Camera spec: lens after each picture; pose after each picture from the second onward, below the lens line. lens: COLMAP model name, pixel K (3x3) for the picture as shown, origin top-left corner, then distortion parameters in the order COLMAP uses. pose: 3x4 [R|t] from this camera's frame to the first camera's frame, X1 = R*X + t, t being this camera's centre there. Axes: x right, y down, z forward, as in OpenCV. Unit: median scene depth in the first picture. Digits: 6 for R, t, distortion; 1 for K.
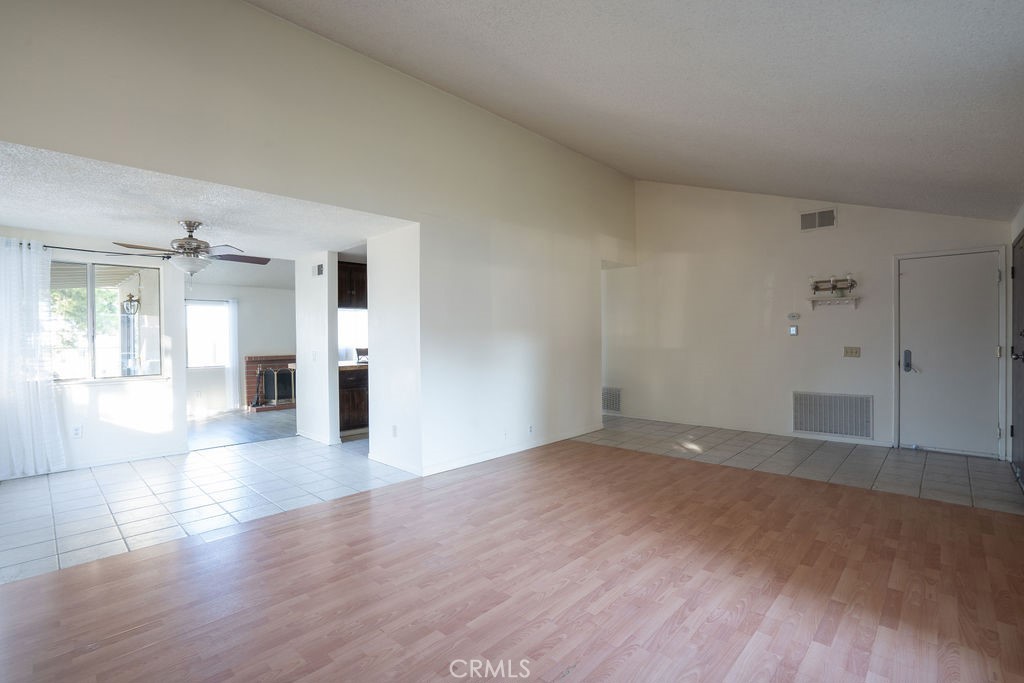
lens RADIAL K [[470.3, 0, 509.9], [0, 470.3, 340.5], [0, 0, 1]] dist [-0.057505, 0.019276]
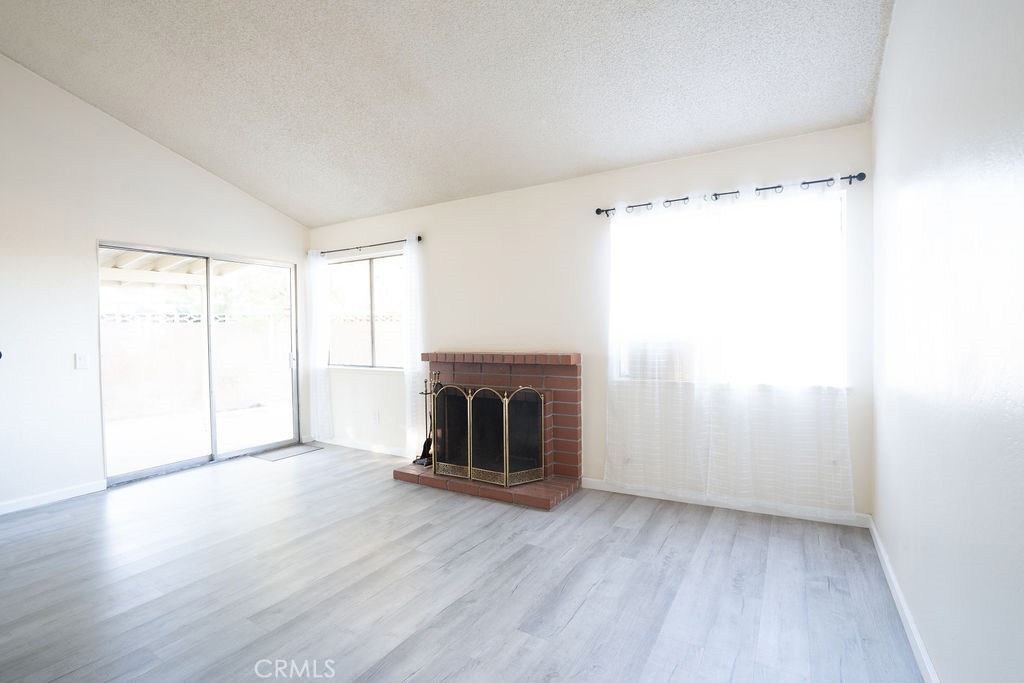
lens RADIAL K [[476.4, 0, 513.2], [0, 476.4, 337.4], [0, 0, 1]] dist [-0.055993, 0.020781]
pose [[0.216659, 0.023731, -0.975959, -0.243316], [0.006741, 0.999644, 0.025804, 0.024921], [0.976224, -0.012170, 0.216422, 2.803581]]
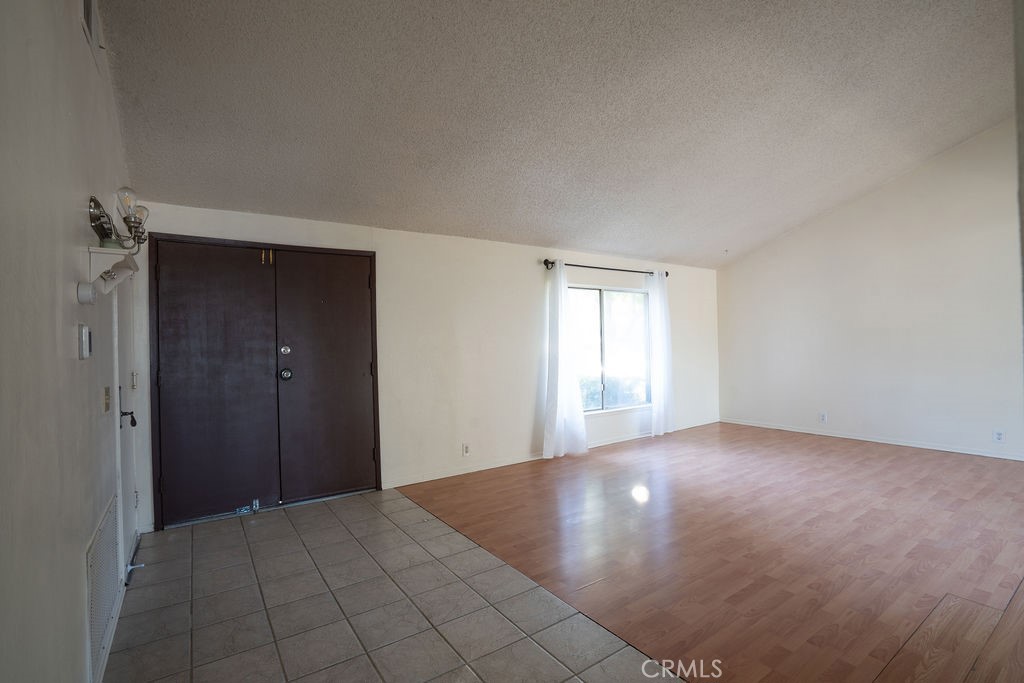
lens RADIAL K [[472.9, 0, 512.0], [0, 472.9, 341.5], [0, 0, 1]] dist [-0.043172, 0.018353]
pose [[-0.978930, 0.033191, 0.201479, 0.511775], [0.034580, 0.999396, 0.003377, -0.026462], [-0.201245, 0.010273, -0.979487, 2.153368]]
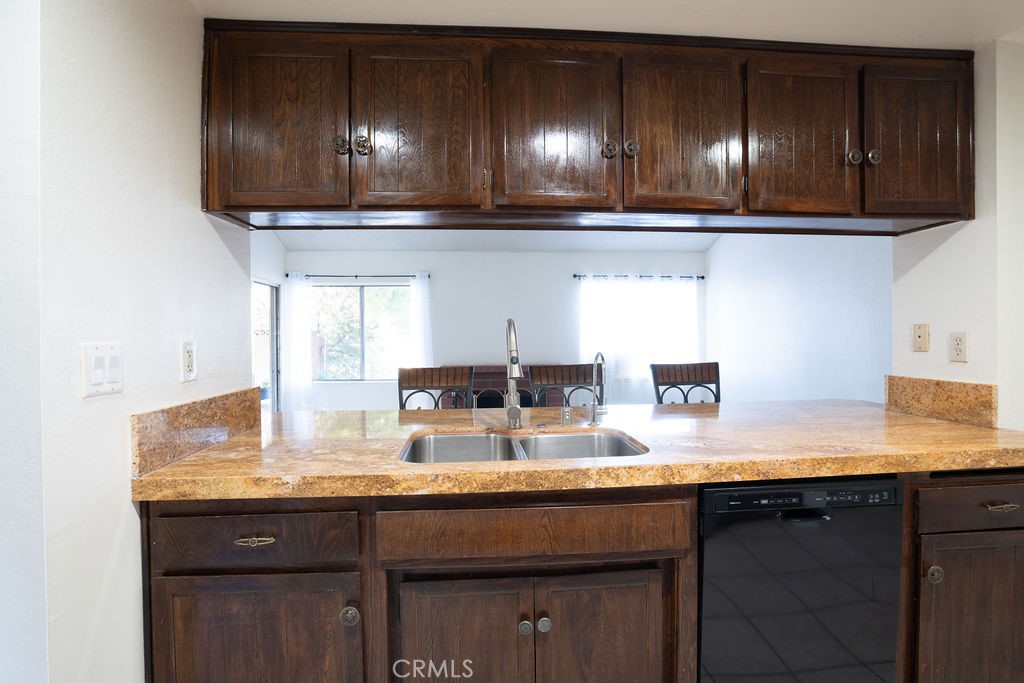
lens RADIAL K [[479.7, 0, 511.3], [0, 479.7, 340.1], [0, 0, 1]] dist [-0.067205, 0.024718]
pose [[0.737800, 0.008966, -0.674960, -0.237536], [-0.004648, 0.999956, 0.008202, -0.010486], [0.675003, -0.002914, 0.737809, 1.726507]]
